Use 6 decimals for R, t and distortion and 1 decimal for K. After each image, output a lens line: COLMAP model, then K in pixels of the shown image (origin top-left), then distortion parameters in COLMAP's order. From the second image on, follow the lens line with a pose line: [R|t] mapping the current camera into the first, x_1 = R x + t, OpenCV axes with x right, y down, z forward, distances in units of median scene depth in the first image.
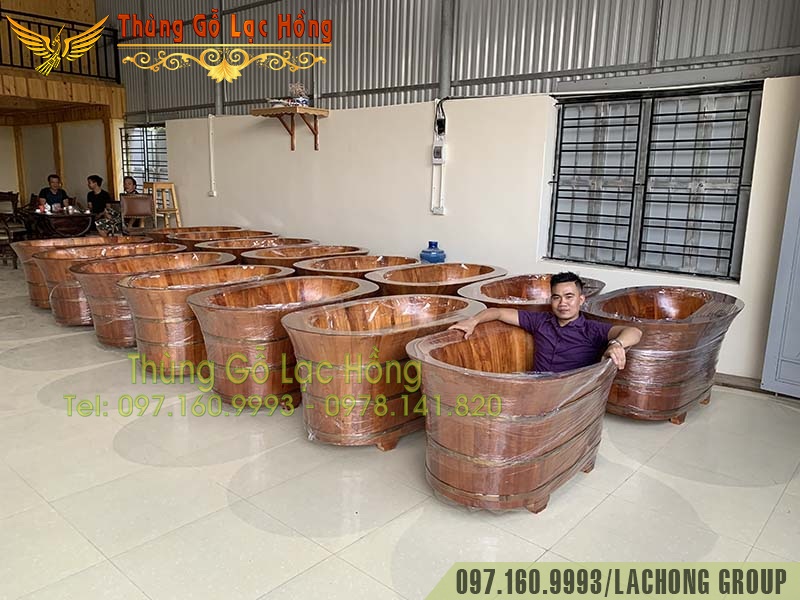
lens RADIAL K [[611.9, 0, 400.9], [0, 611.9, 298.2], [0, 0, 1]] dist [-0.005671, -0.004743]
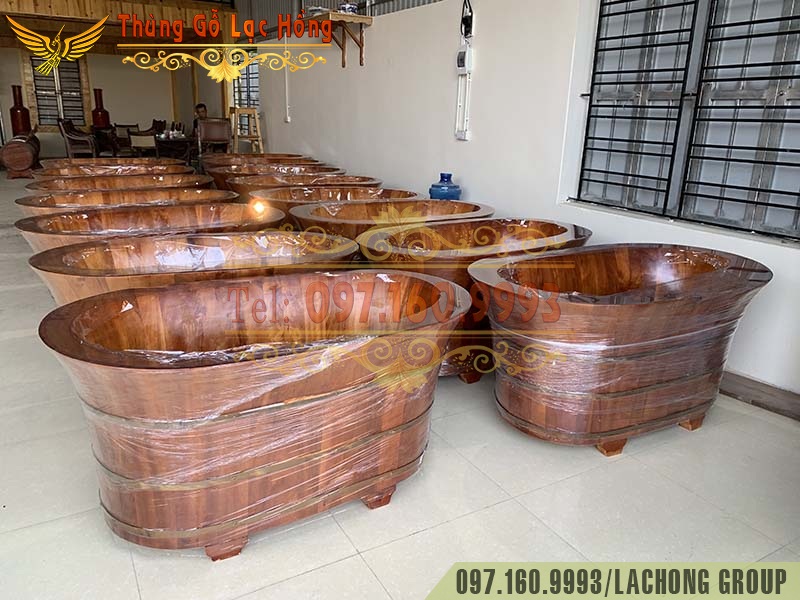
lens RADIAL K [[611.9, 0, 398.7], [0, 611.9, 300.3], [0, 0, 1]] dist [-0.005671, -0.004743]
pose [[0.946311, 0.101639, -0.306863, 0.283768], [-0.072966, 0.991946, 0.103536, -0.005547], [0.314914, -0.075587, 0.946105, 0.220054]]
